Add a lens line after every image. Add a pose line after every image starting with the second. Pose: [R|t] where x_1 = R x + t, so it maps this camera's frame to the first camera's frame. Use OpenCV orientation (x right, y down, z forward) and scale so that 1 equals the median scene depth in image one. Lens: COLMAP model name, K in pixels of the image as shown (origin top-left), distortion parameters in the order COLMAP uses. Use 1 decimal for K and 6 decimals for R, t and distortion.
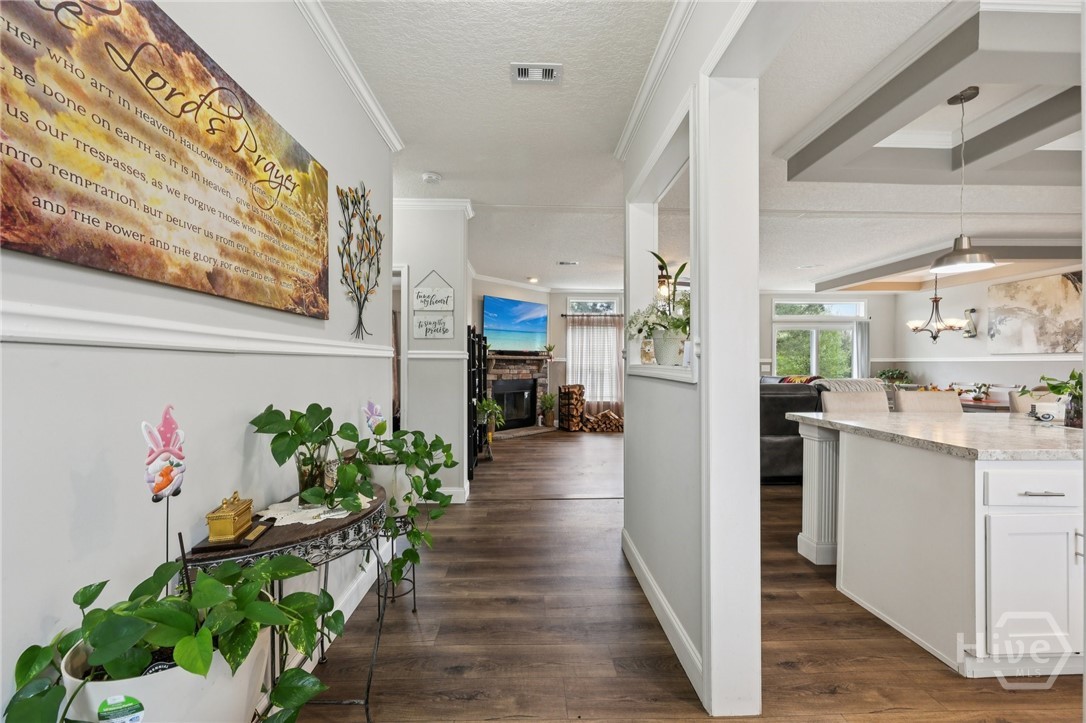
lens RADIAL K [[441.4, 0, 536.9], [0, 441.4, 364.0], [0, 0, 1]] dist [-0.003430, 0.001543]
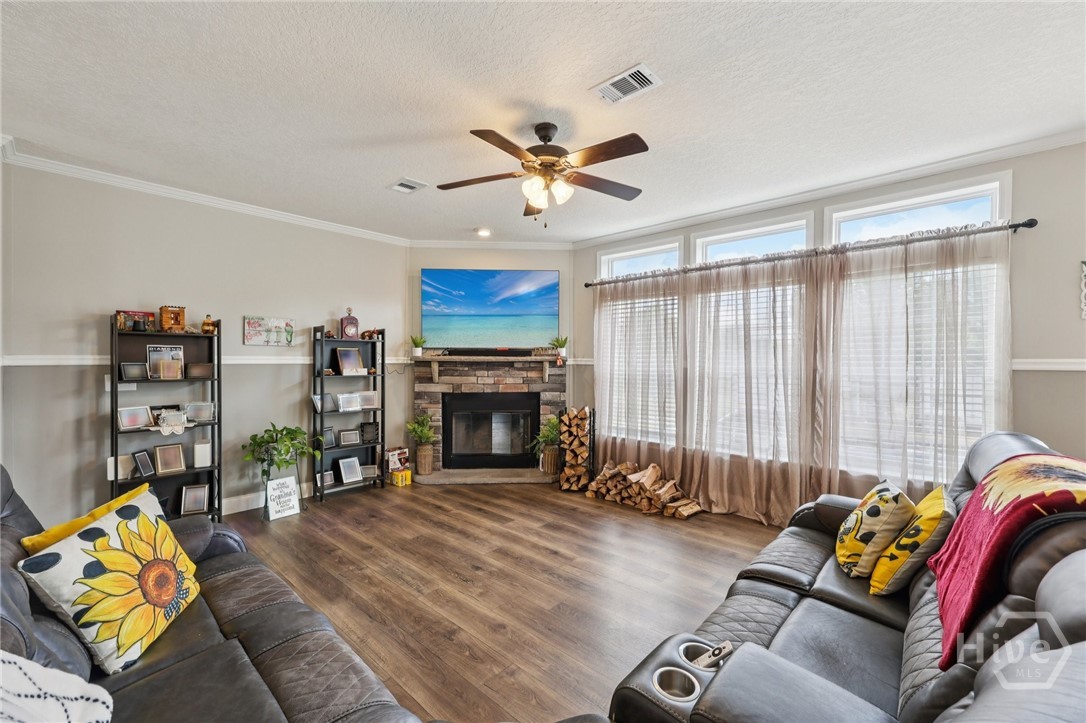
lens RADIAL K [[441.4, 0, 544.4], [0, 441.4, 361.4], [0, 0, 1]] dist [-0.003430, 0.001543]
pose [[0.718024, 0.001024, -0.696018, 0.555251], [-0.001372, 0.999999, 0.000057, -0.013085], [0.696017, 0.000914, 0.718025, 0.715723]]
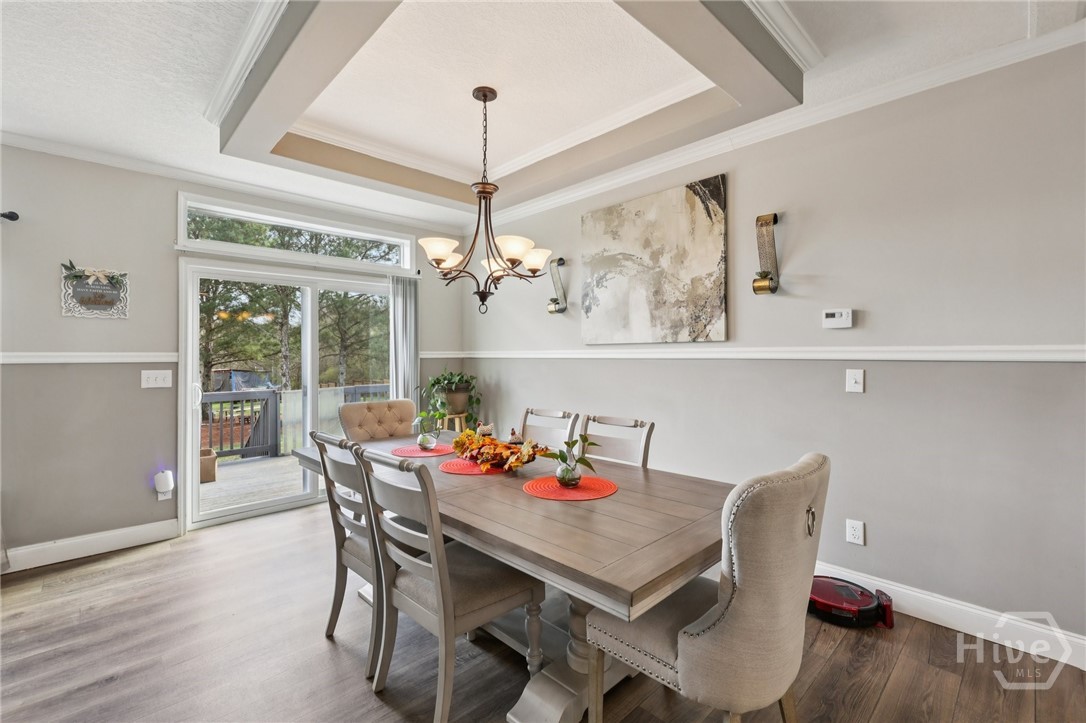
lens RADIAL K [[482.6, 0, 545.7], [0, 482.6, 354.6], [0, 0, 1]] dist [-0.008913, 0.000041]
pose [[0.738049, -0.004279, 0.674734, 0.661372], [0.005957, 0.999982, -0.000174, -0.011189], [-0.674721, 0.004147, 0.738061, 0.662345]]
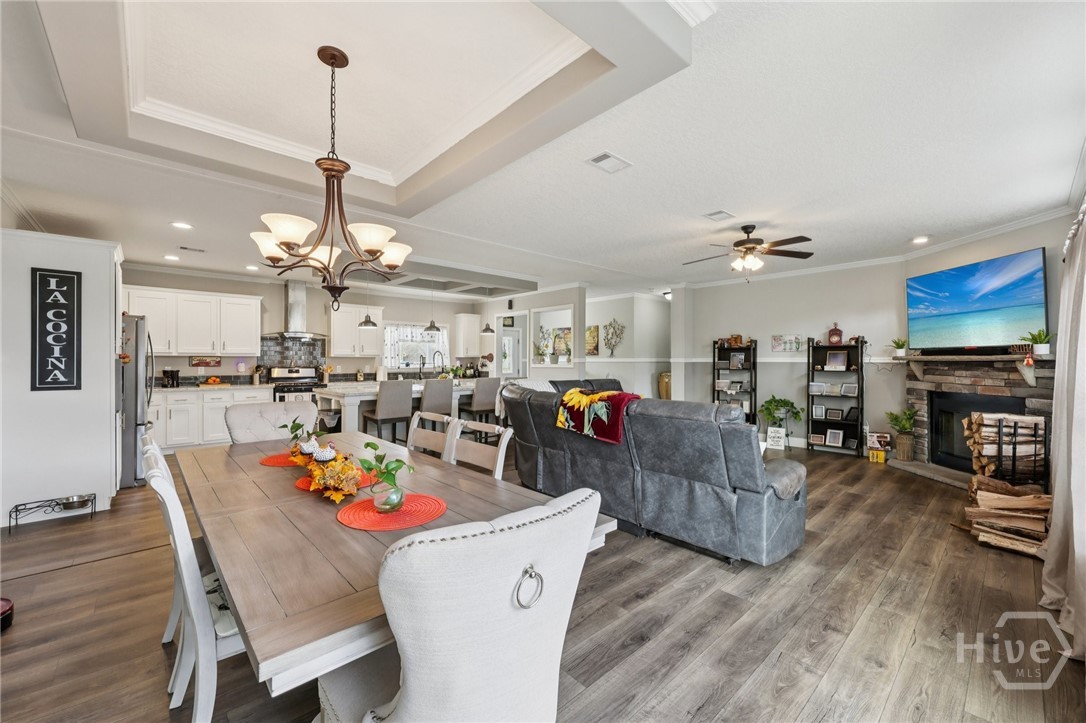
lens RADIAL K [[441.4, 0, 538.7], [0, 441.4, 361.3], [0, 0, 1]] dist [-0.003430, 0.001543]
pose [[-0.762172, -0.002867, -0.647368, 0.975445], [-0.004774, 0.999988, 0.001192, -0.009521], [0.647356, 0.003999, -0.762177, 1.308268]]
